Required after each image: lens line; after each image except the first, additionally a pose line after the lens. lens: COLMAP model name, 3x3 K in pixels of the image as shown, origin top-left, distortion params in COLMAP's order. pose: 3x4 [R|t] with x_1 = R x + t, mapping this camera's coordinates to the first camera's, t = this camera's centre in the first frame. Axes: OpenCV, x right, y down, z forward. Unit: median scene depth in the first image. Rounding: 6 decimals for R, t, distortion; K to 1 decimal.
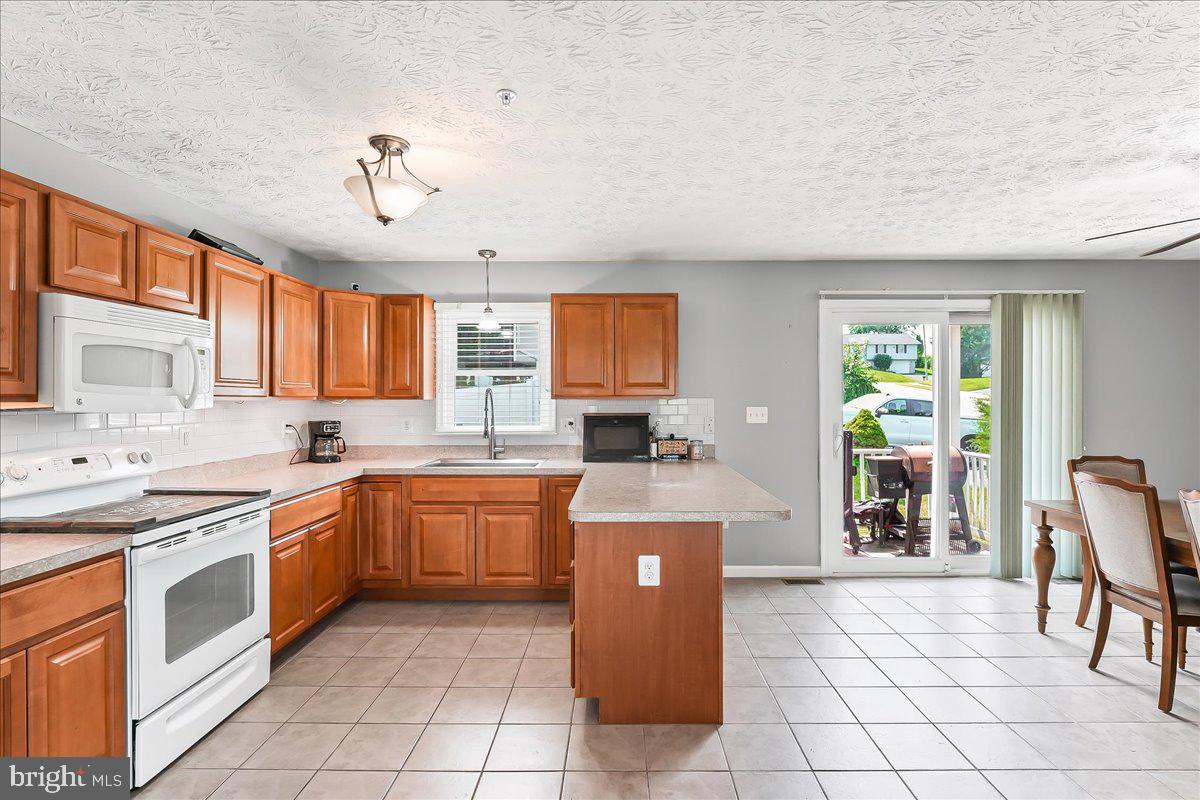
lens RADIAL K [[568.0, 0, 609.8], [0, 568.0, 399.7], [0, 0, 1]] dist [-0.006532, -0.000356]
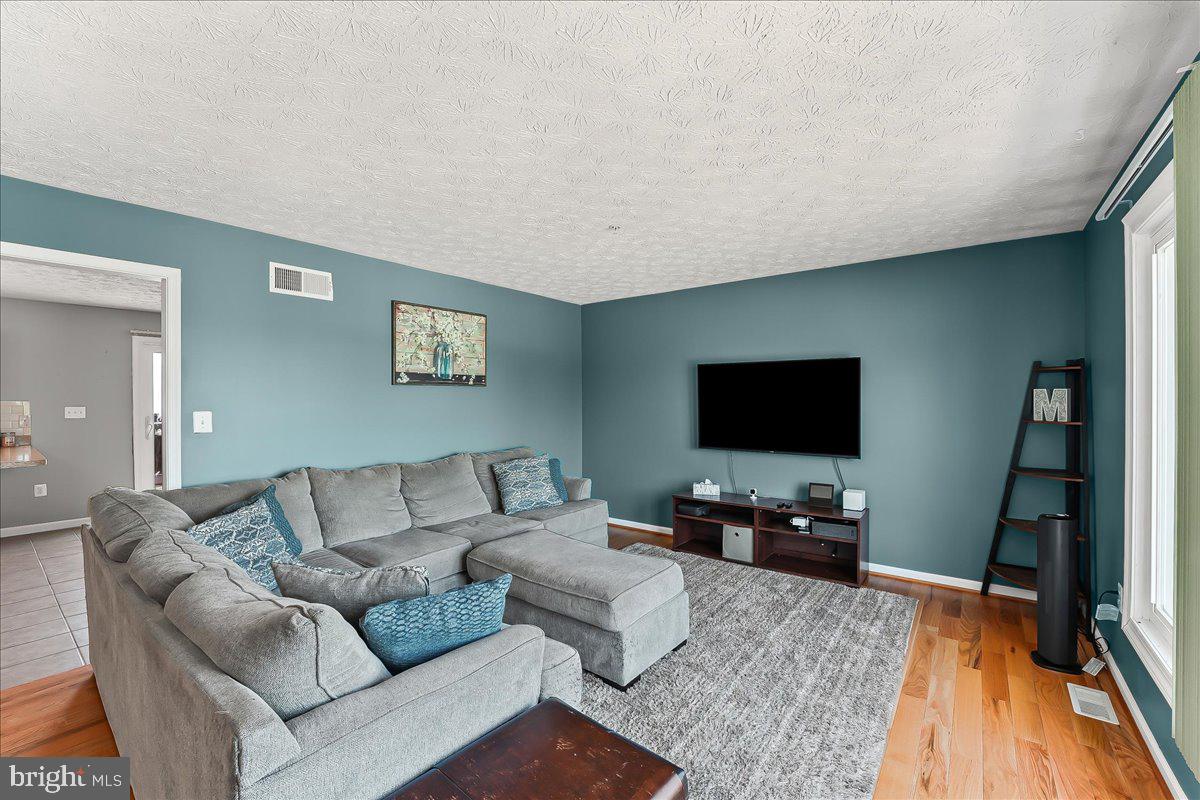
lens RADIAL K [[491.2, 0, 596.9], [0, 491.2, 400.7], [0, 0, 1]] dist [-0.020694, 0.000694]
pose [[0.611128, -0.003637, 0.791523, 0.125512], [0.006225, 0.999981, -0.000211, 0.006197], [-0.791507, 0.005056, 0.611139, -0.897571]]
